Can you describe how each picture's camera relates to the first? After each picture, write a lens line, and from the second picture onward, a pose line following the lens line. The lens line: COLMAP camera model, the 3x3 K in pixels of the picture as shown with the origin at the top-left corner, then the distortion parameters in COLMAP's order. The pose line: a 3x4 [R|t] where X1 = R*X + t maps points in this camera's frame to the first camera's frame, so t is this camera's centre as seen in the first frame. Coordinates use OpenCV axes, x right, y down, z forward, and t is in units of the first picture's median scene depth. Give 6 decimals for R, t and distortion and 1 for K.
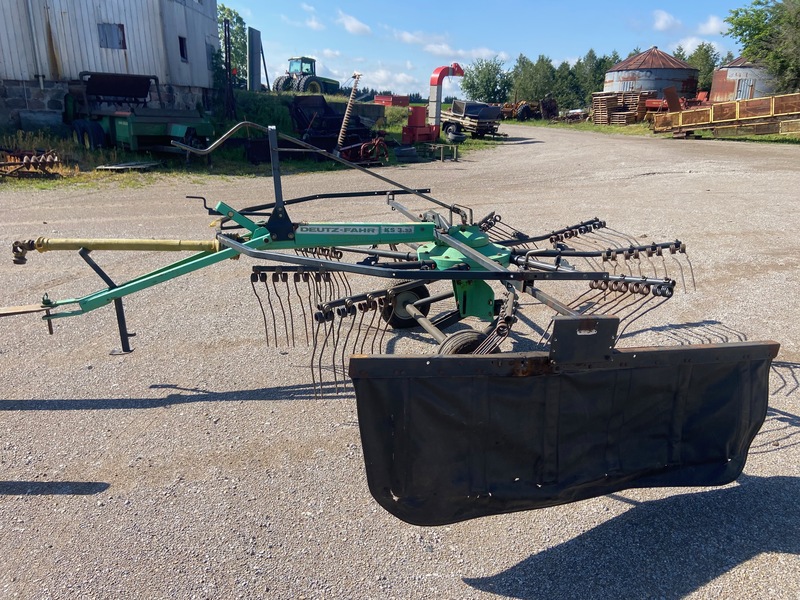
lens RADIAL K [[589.7, 0, 403.2], [0, 589.7, 299.2], [0, 0, 1]] dist [0.124523, -0.148522]
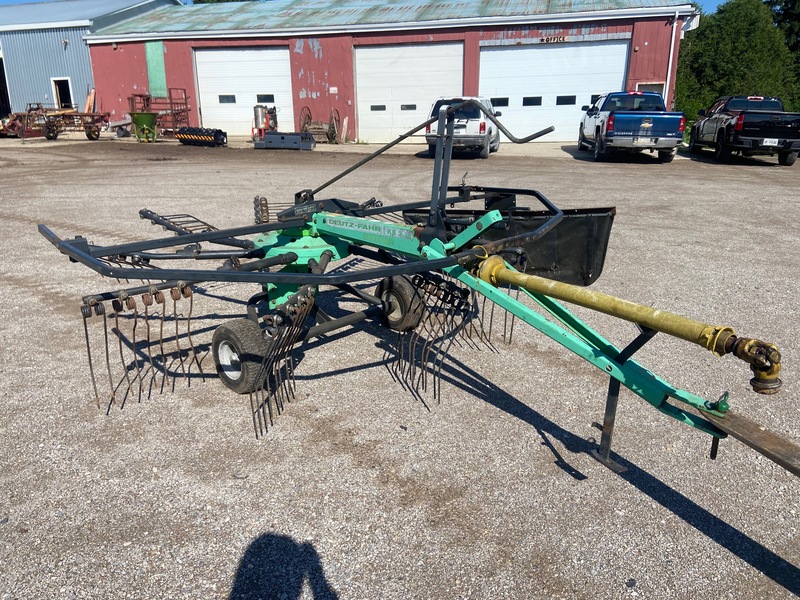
lens RADIAL K [[608.7, 0, 392.1], [0, 608.7, 299.7], [0, 0, 1]] dist [0.129091, -0.164249]
pose [[-0.477896, -0.267580, 0.836670, -0.144272], [0.268182, 0.862556, 0.429041, -0.067717], [-0.836477, 0.429417, -0.340452, 0.224202]]
